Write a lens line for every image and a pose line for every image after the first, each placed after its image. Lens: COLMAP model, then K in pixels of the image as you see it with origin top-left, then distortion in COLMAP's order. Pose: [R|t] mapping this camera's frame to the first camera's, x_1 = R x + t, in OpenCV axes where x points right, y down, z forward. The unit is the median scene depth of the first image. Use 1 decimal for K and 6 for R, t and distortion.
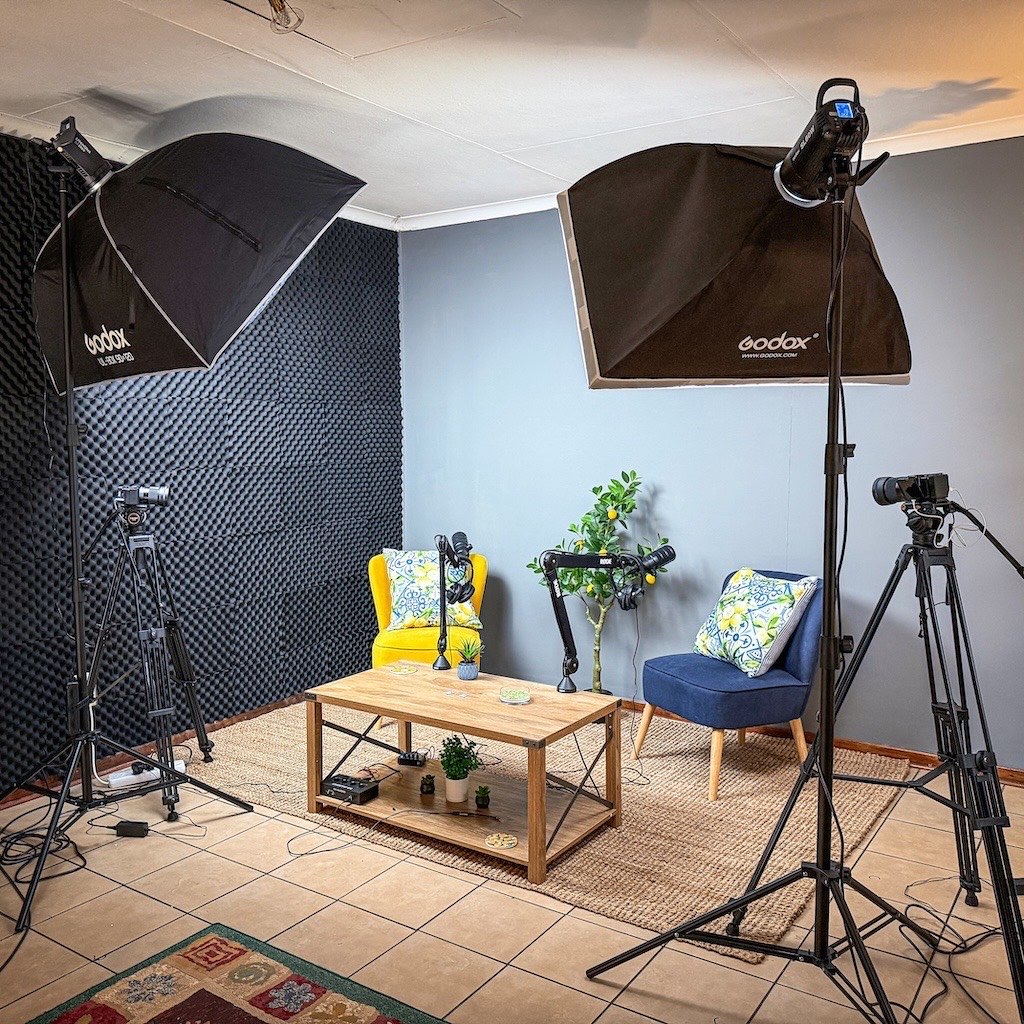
lens RADIAL K [[959.6, 0, 512.0], [0, 959.6, 512.0], [0, 0, 1]] dist [0.073370, -0.098835]
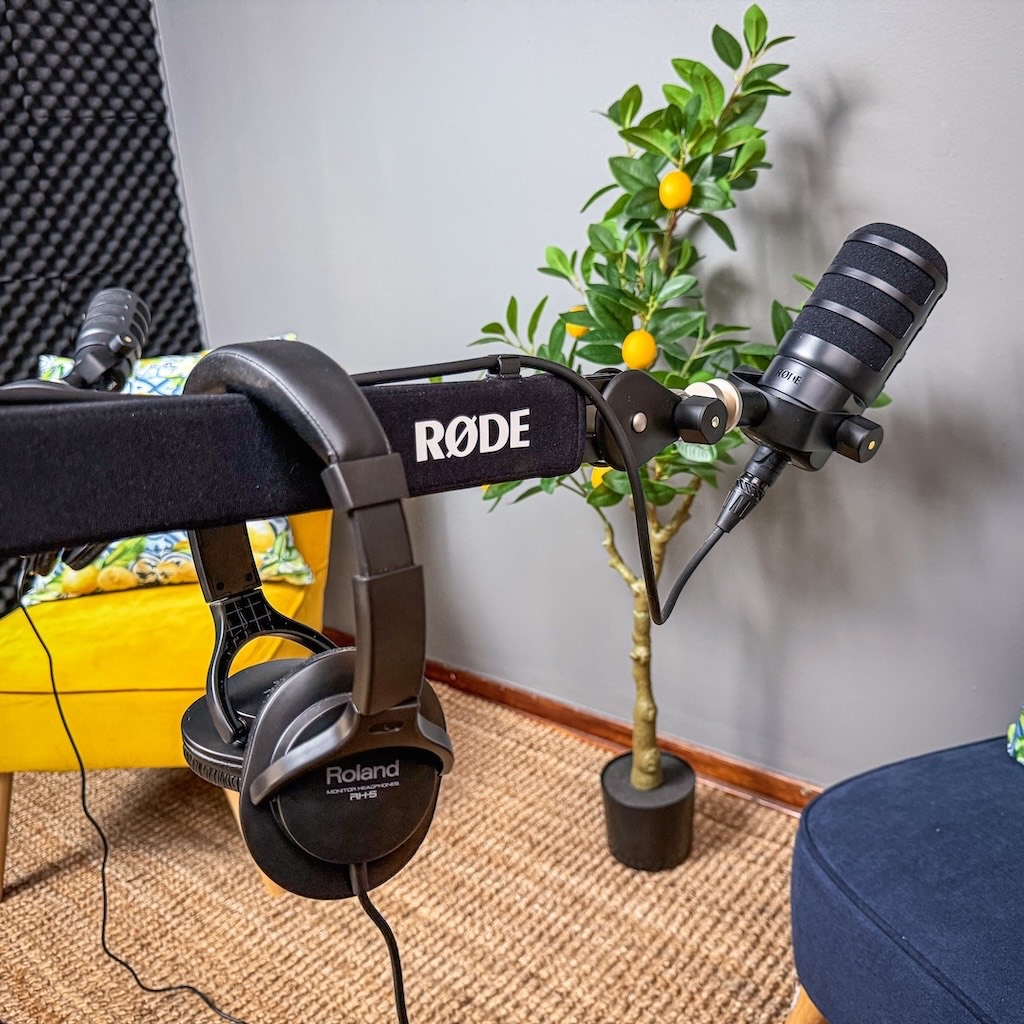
lens RADIAL K [[950.5, 0, 558.8], [0, 950.5, 510.4], [0, 0, 1]] dist [0.074668, -0.086401]
pose [[0.994369, -0.032082, -0.100995, 0.093837], [0.053260, 0.975251, 0.214592, 0.028928], [0.091611, -0.218763, 0.971468, 0.704086]]
